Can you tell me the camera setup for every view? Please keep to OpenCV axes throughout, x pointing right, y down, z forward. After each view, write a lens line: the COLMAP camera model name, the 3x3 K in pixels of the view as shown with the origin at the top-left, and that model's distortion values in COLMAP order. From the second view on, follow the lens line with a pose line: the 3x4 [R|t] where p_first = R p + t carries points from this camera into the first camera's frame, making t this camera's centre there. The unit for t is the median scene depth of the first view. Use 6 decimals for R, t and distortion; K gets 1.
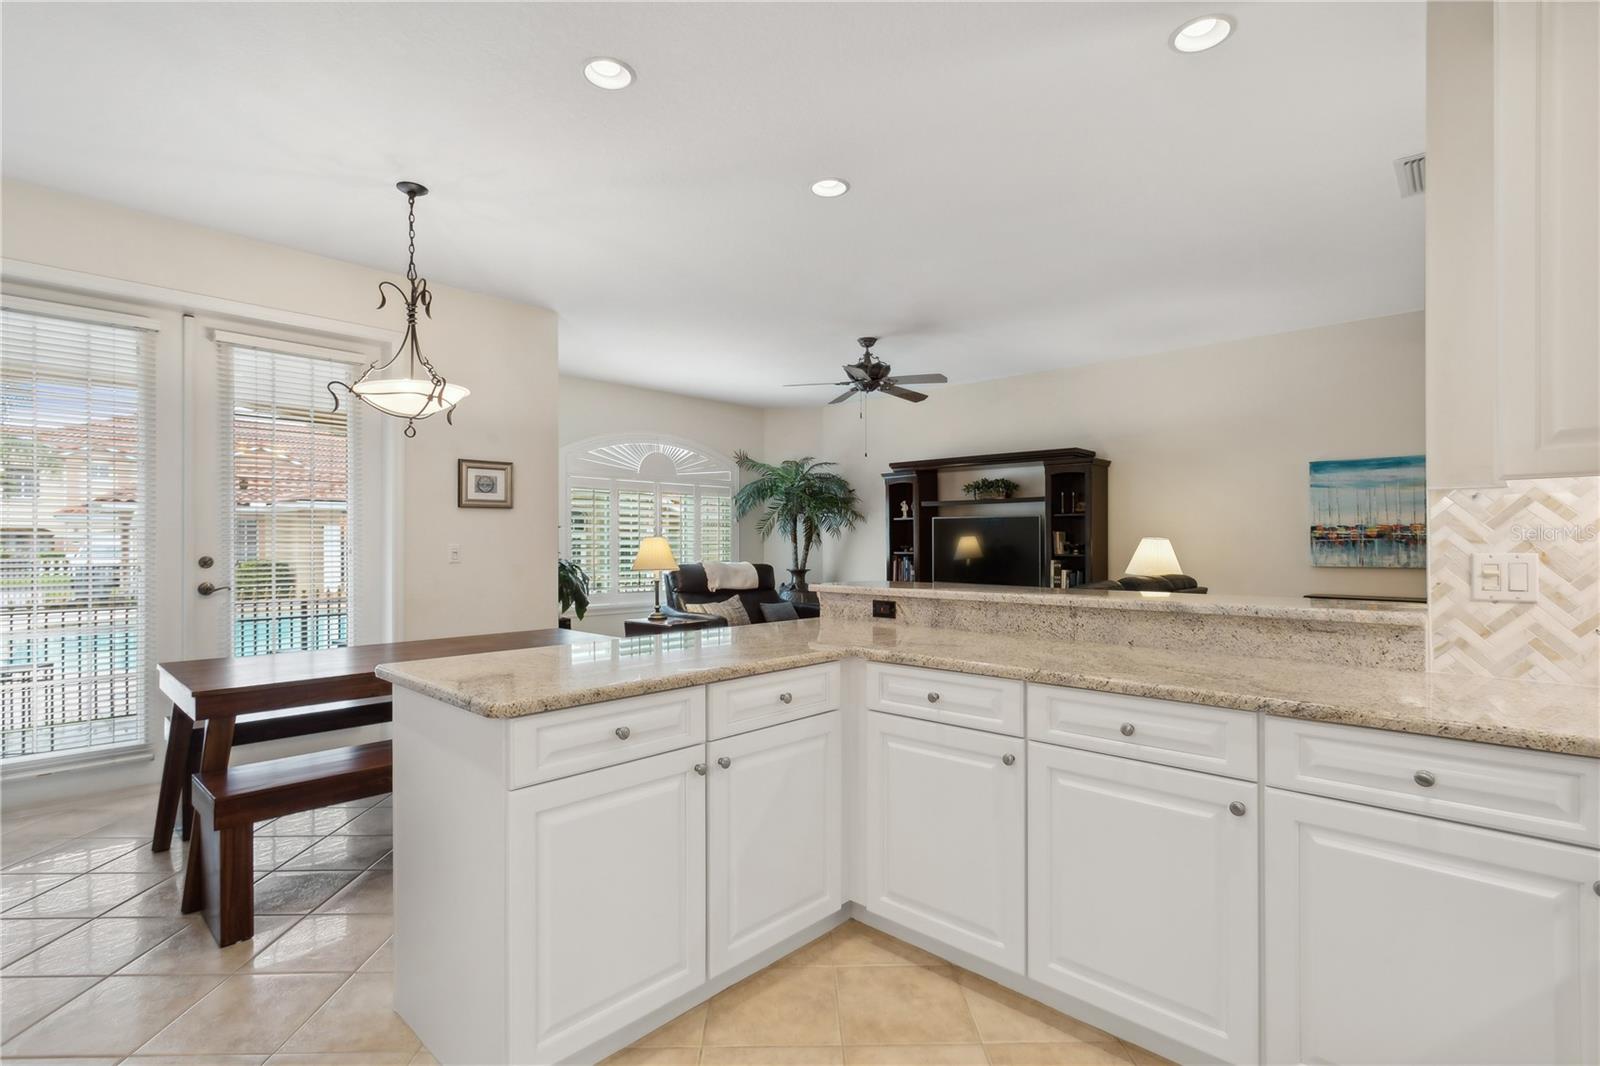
lens RADIAL K [[774.6, 0, 812.3], [0, 774.6, 540.6], [0, 0, 1]] dist [0.002207, 0.003758]
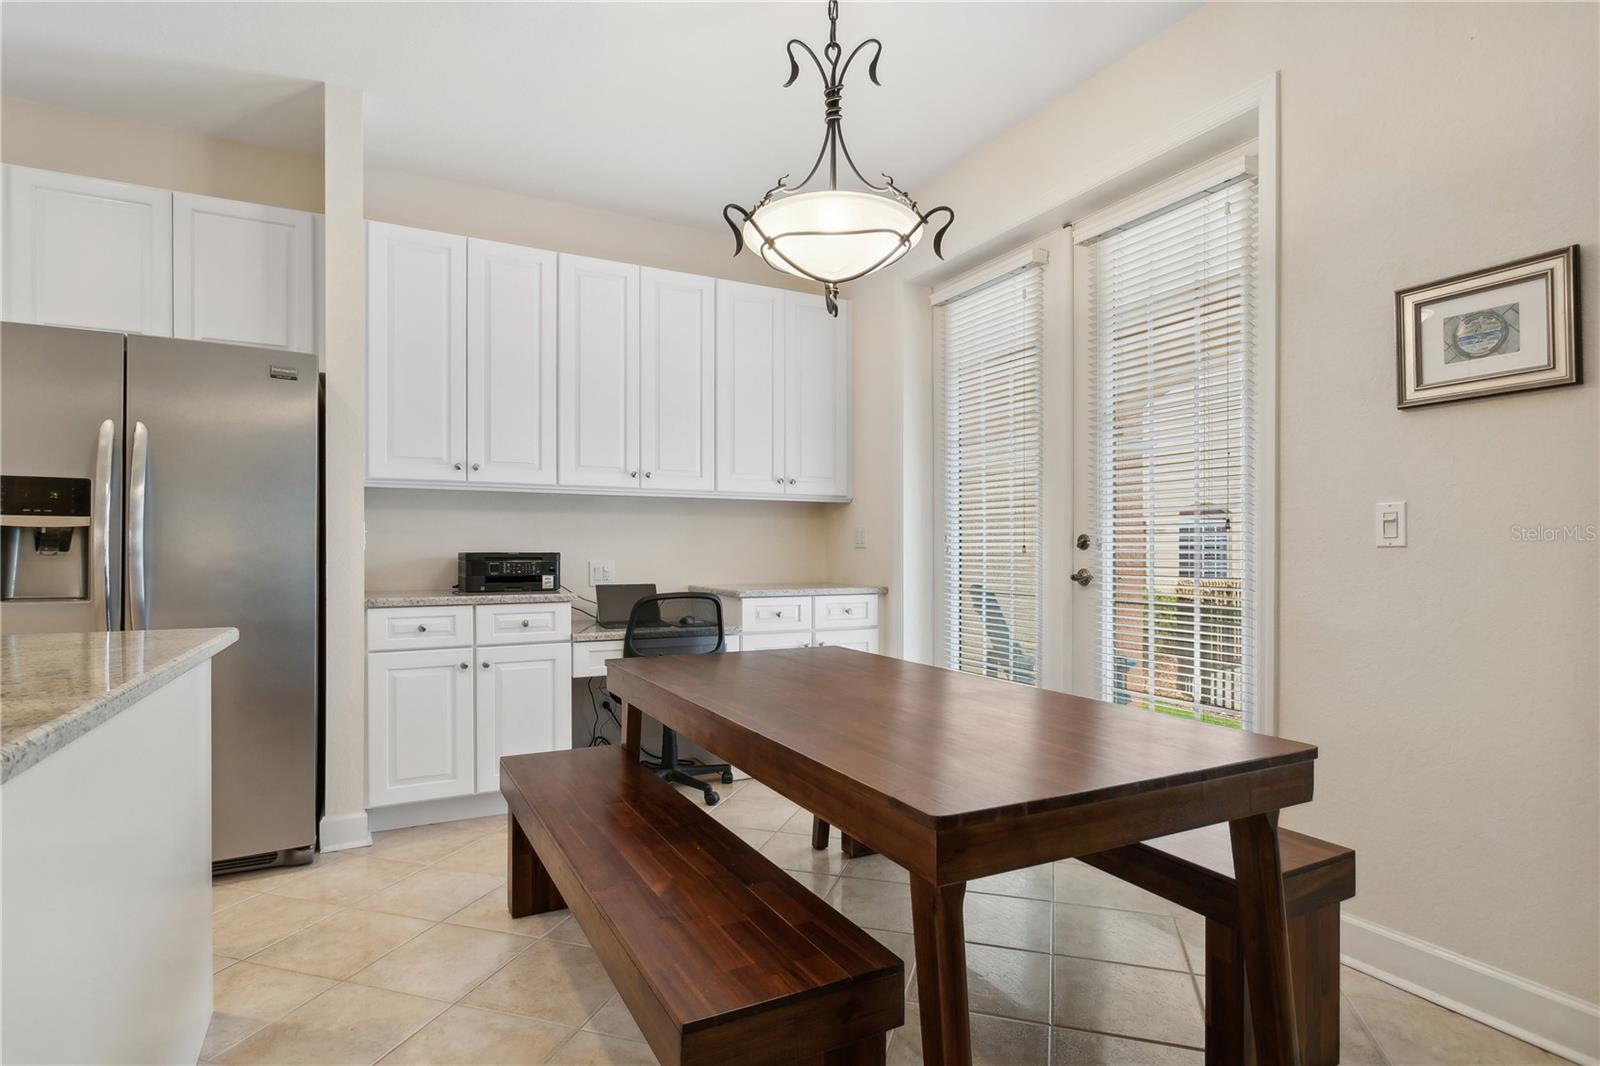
lens RADIAL K [[814.5, 0, 797.9], [0, 814.5, 548.4], [0, 0, 1]] dist [-0.005275, -0.000311]
pose [[-0.341087, -0.001806, -0.940030, 0.032172], [-0.001264, 0.999998, -0.001462, 0.019780], [0.940031, 0.000689, -0.341088, 0.560832]]
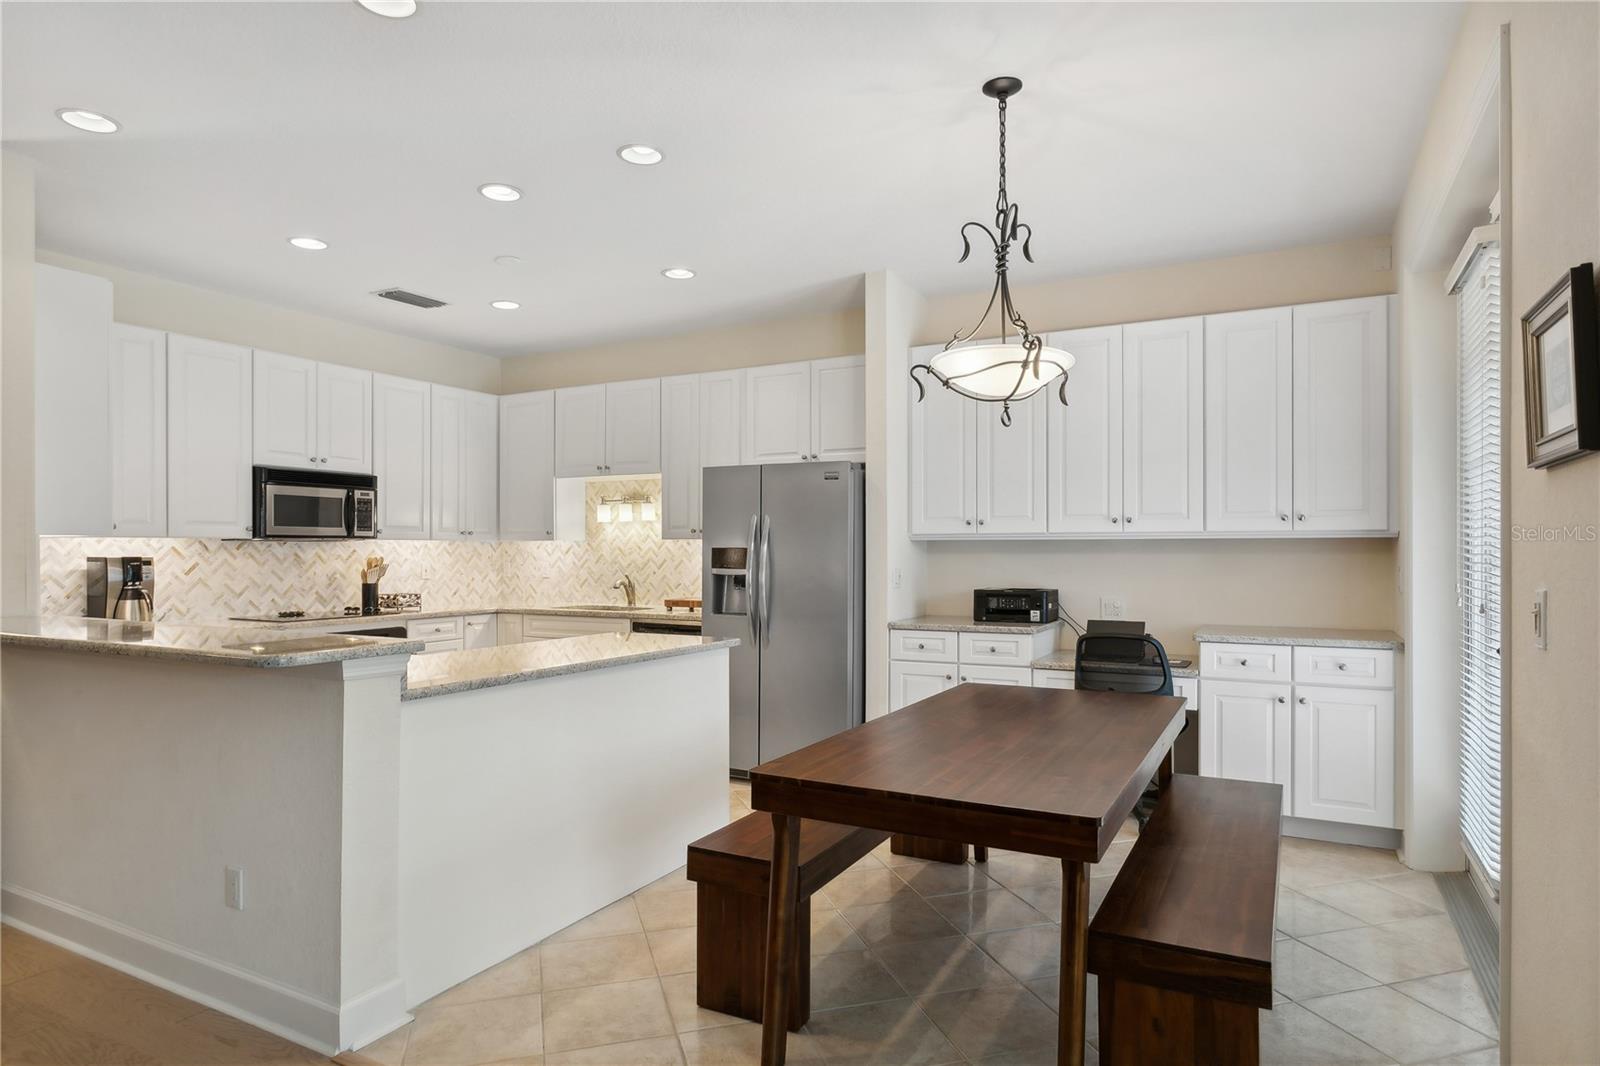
lens RADIAL K [[906.9, 0, 800.0], [0, 906.9, 548.7], [0, 0, 1]] dist [-0.007891, 0.002315]
pose [[-0.967595, 0.001276, -0.252505, -0.052245], [0.002047, 0.999994, -0.002787, -0.007219], [0.252500, -0.003214, -0.967592, 0.838629]]
